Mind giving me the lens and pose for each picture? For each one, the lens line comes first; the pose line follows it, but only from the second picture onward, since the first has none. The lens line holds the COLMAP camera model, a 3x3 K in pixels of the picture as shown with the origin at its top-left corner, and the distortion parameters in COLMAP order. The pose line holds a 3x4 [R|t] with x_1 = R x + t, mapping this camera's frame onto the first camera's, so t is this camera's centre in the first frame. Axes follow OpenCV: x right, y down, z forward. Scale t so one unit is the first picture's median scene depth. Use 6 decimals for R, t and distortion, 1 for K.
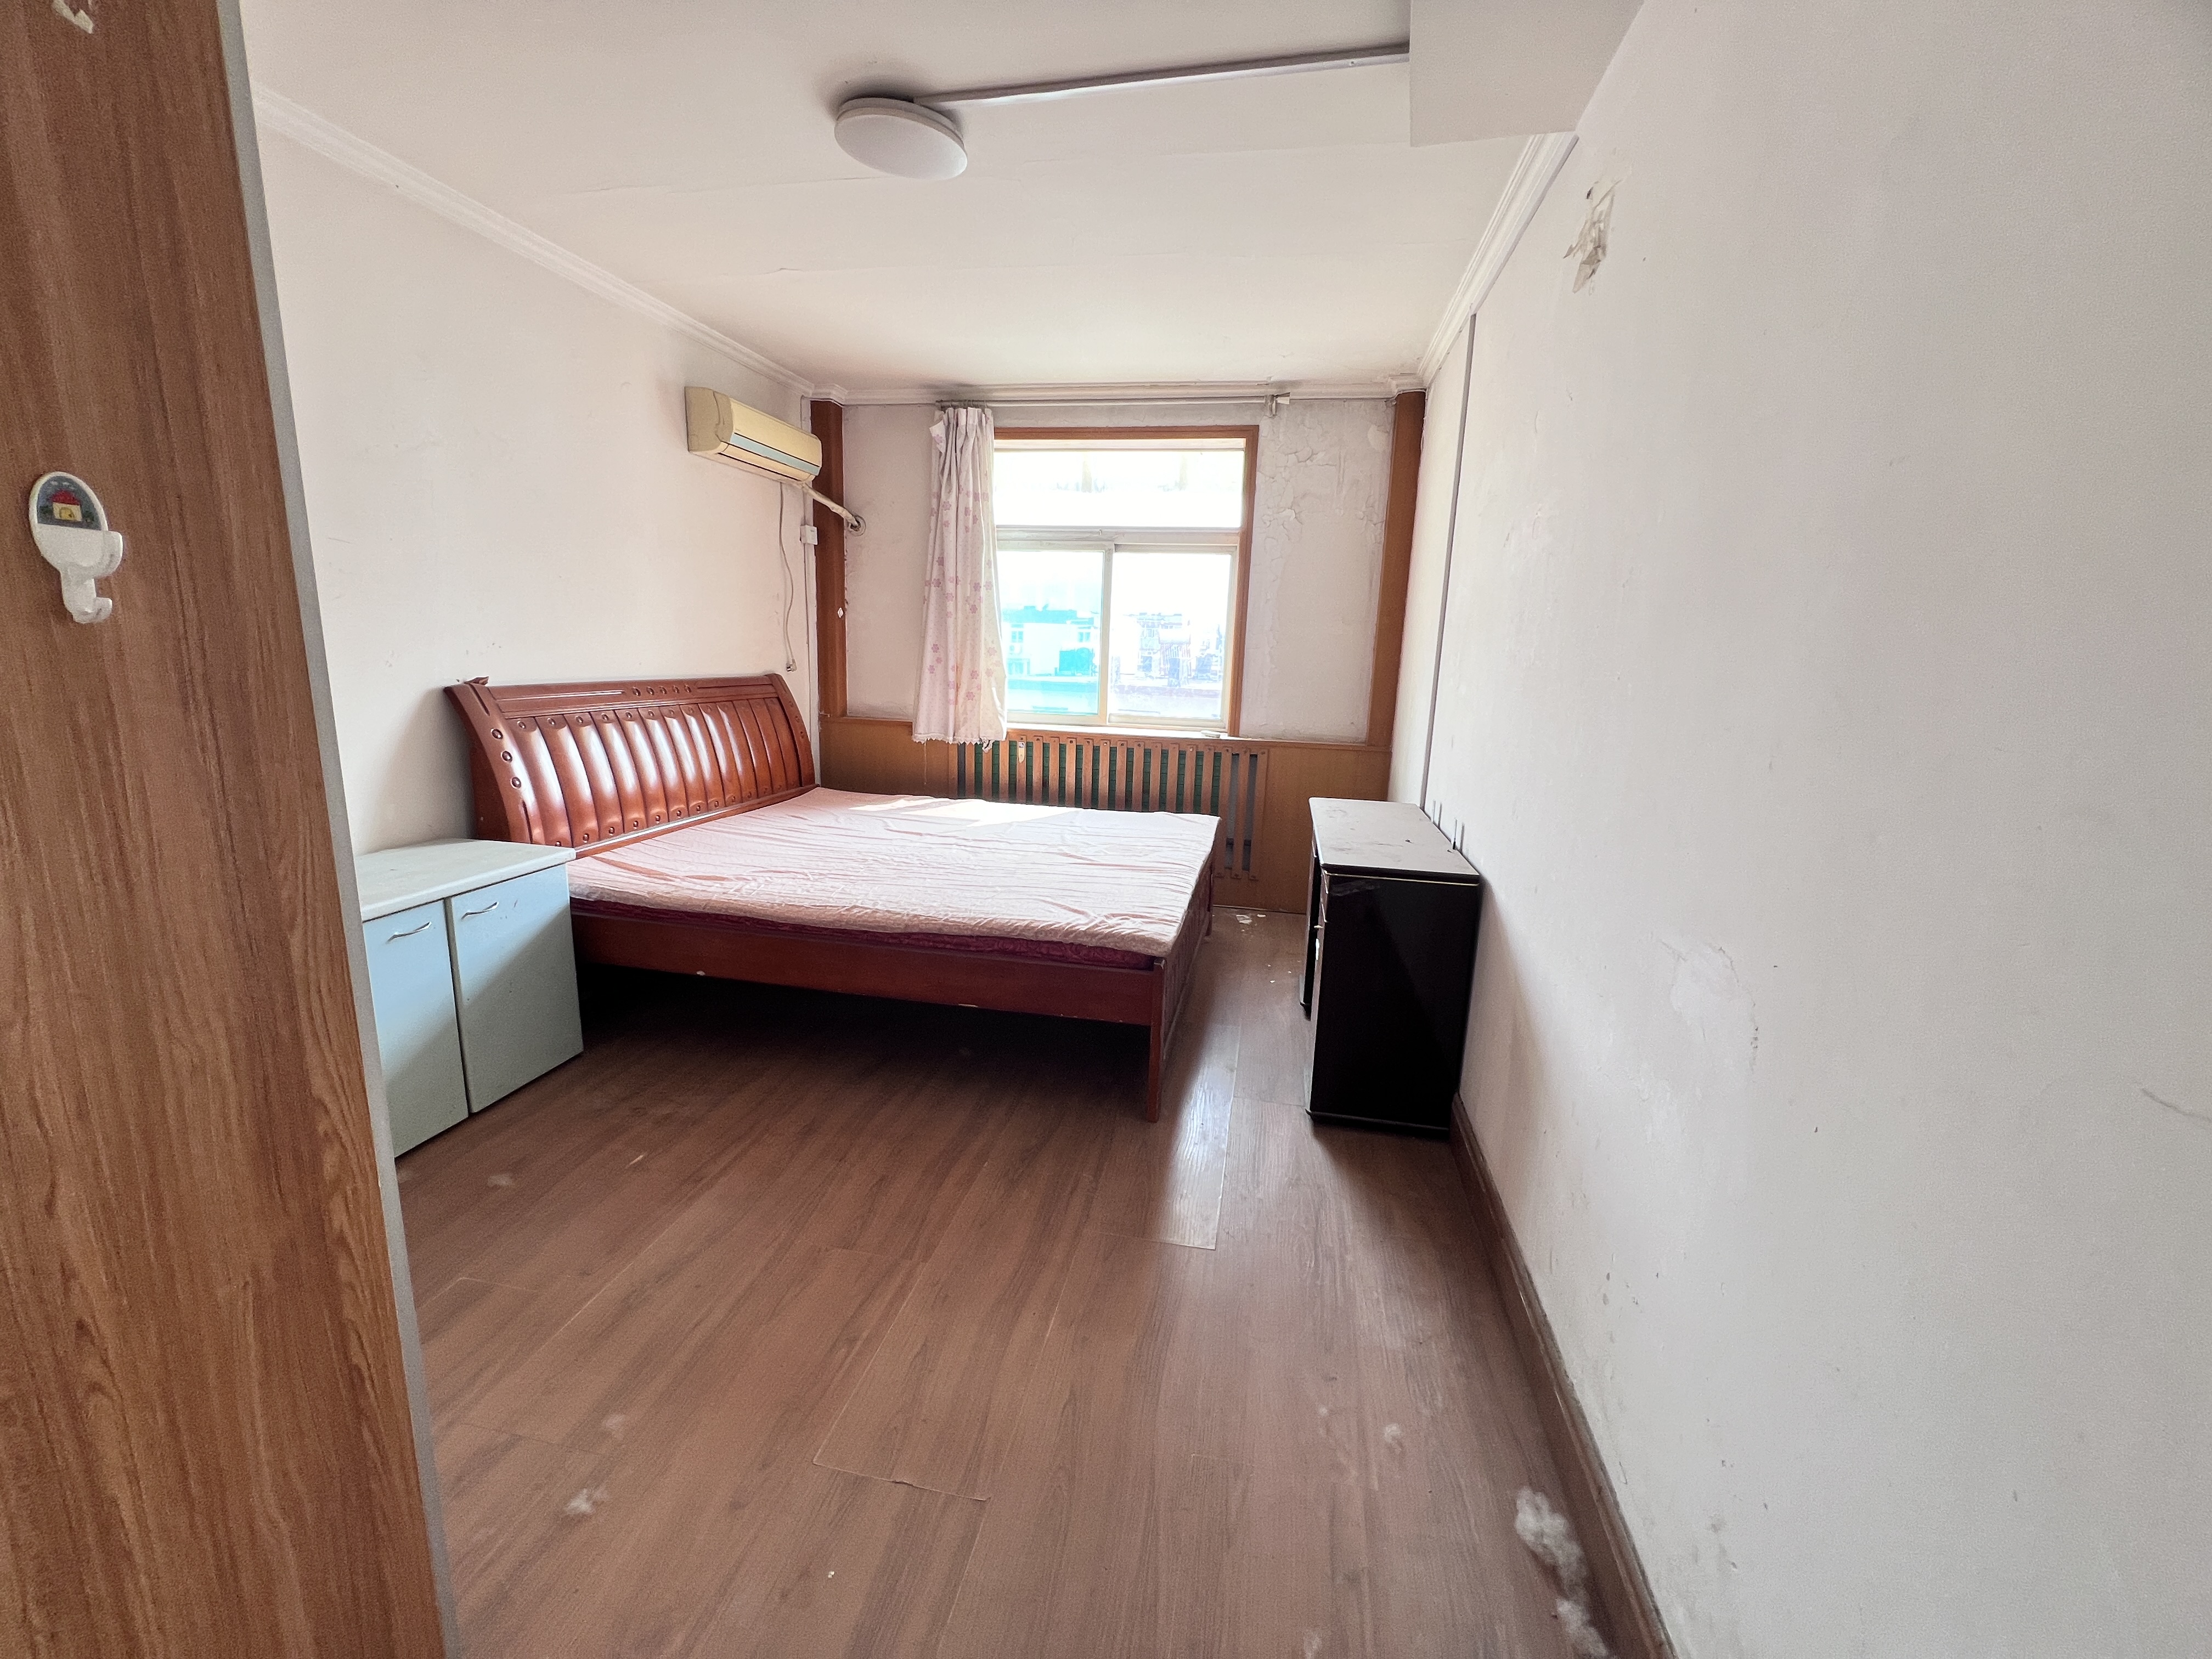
lens RADIAL K [[884.8, 0, 1102.7], [0, 884.8, 821.1], [0, 0, 1]] dist [-0.005962, 0.000234]
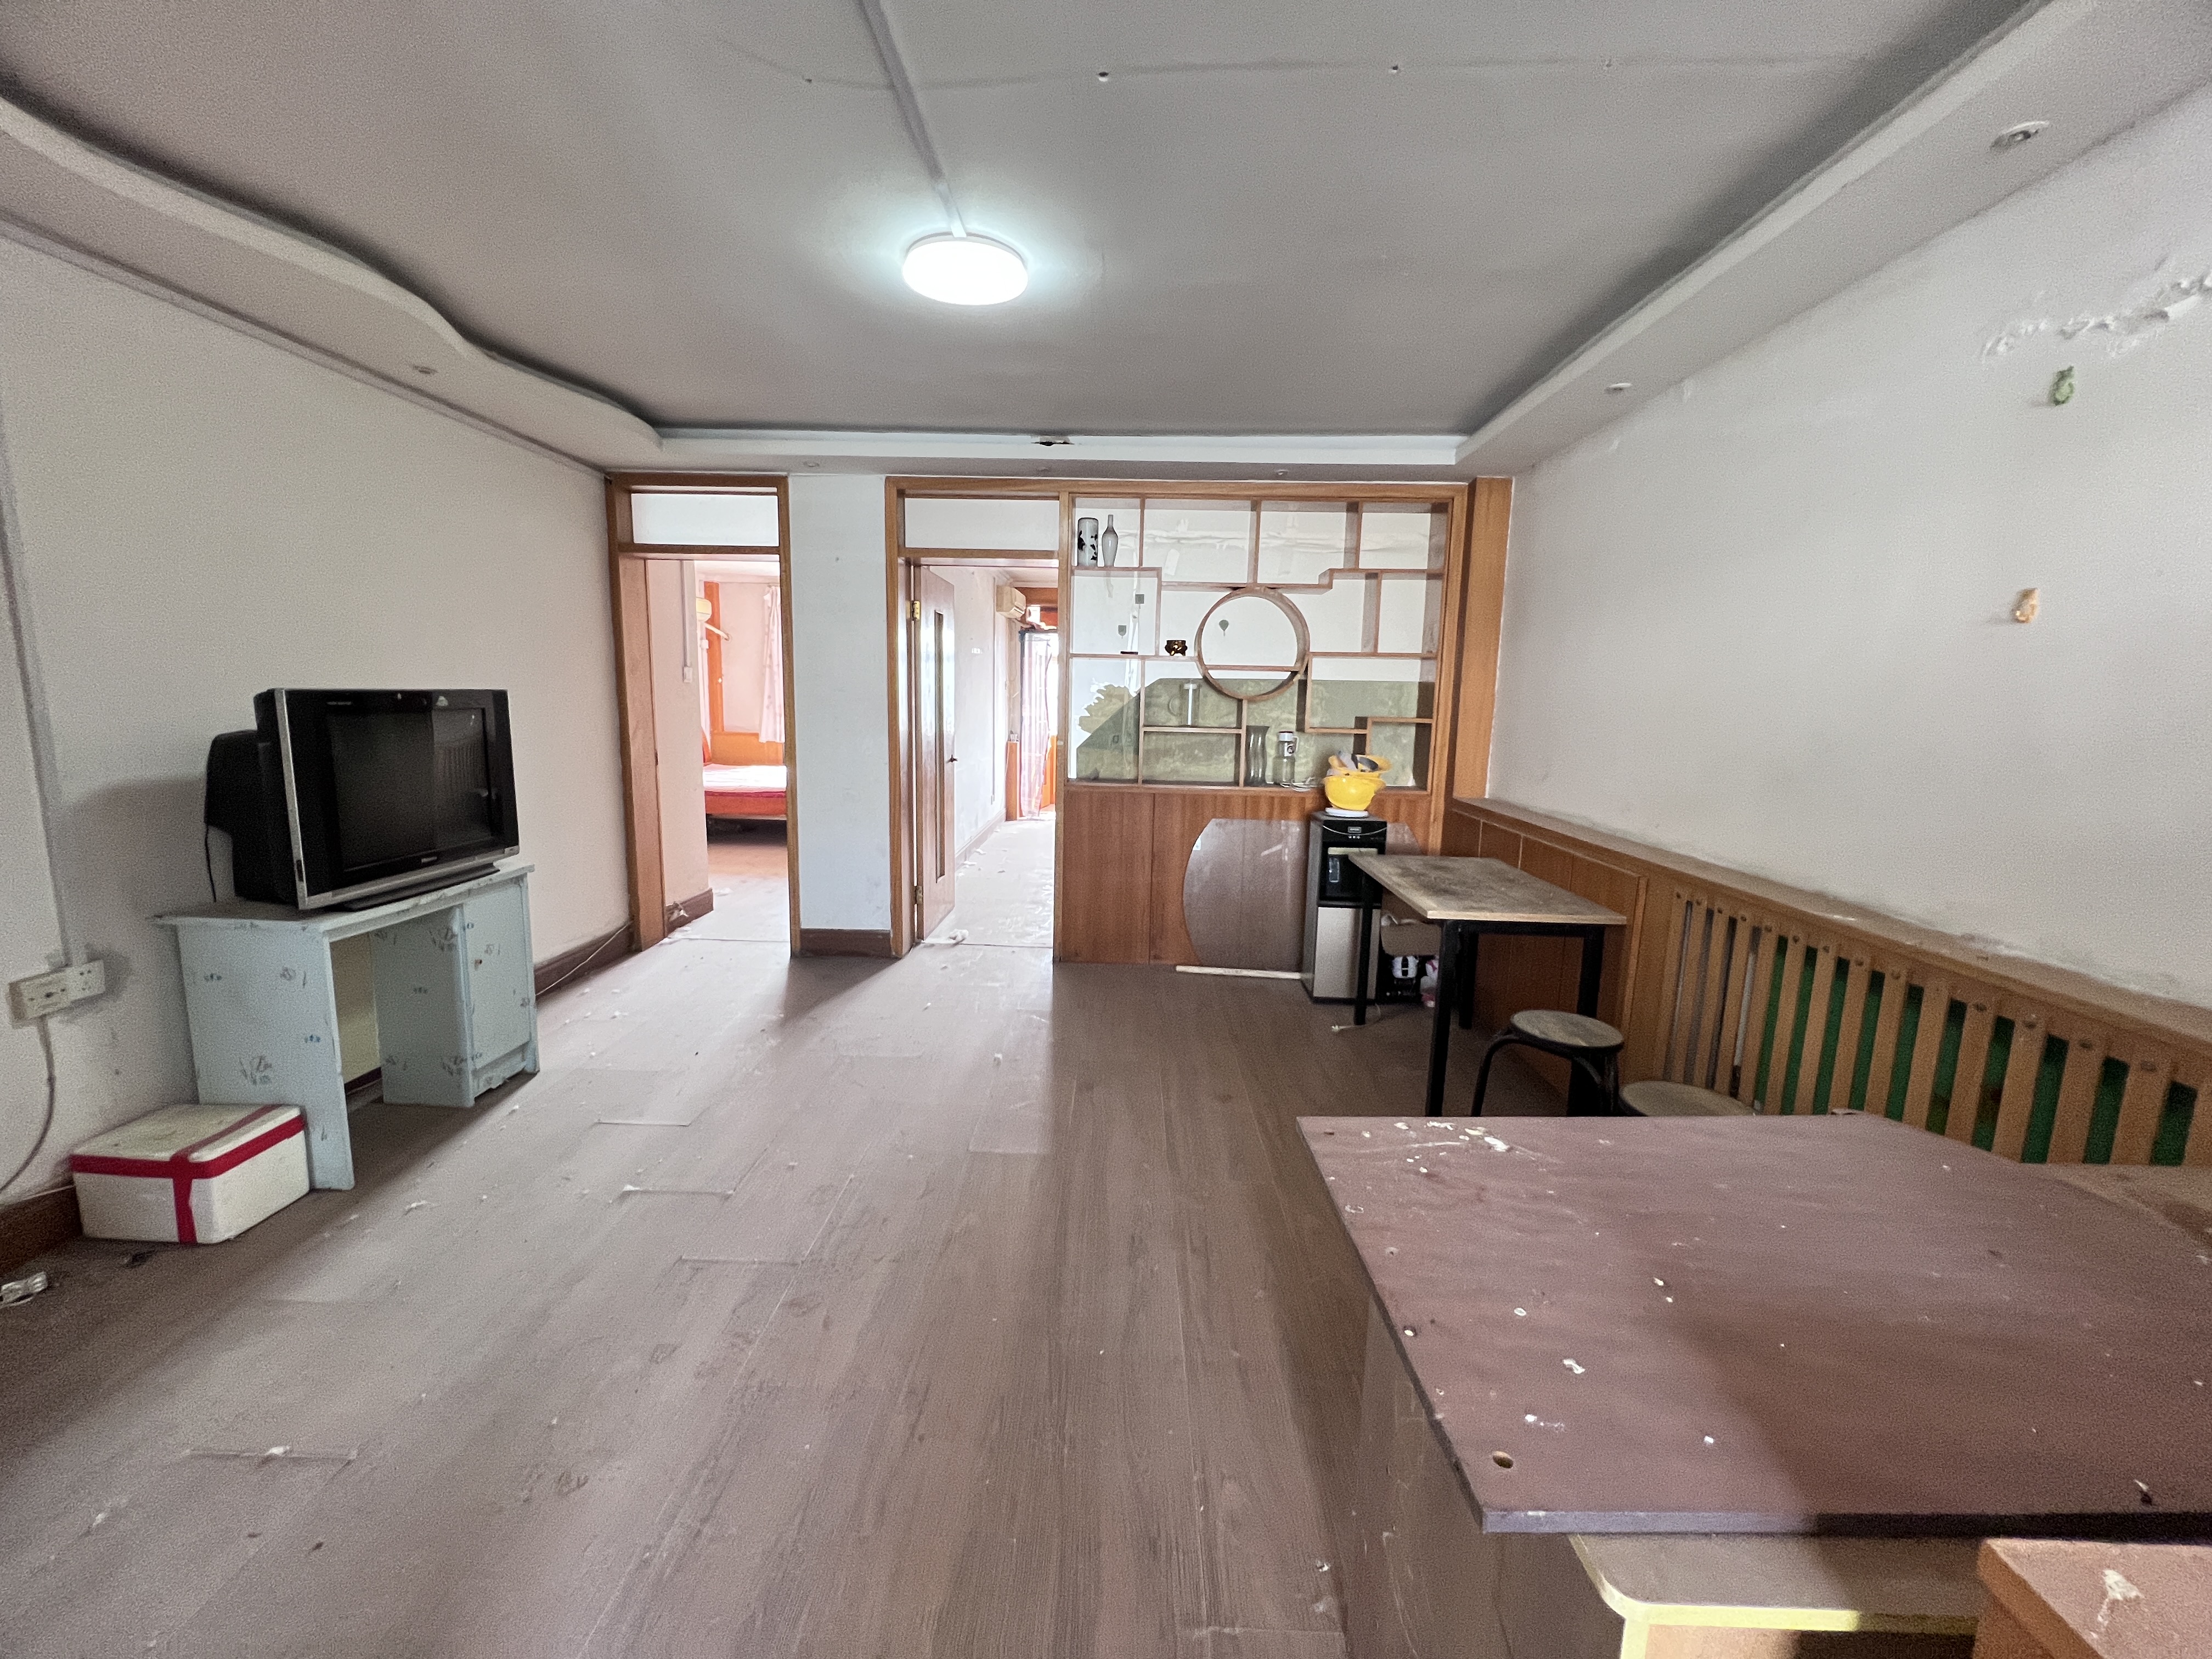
lens RADIAL K [[882.2, 0, 1109.0], [0, 882.2, 835.3], [0, 0, 1]] dist [0.001339, 0.000123]
pose [[0.984330, -0.039276, 0.171909, 0.230572], [0.046579, 0.998167, -0.038651, 0.249076], [-0.170076, 0.046053, 0.984354, -1.176247]]
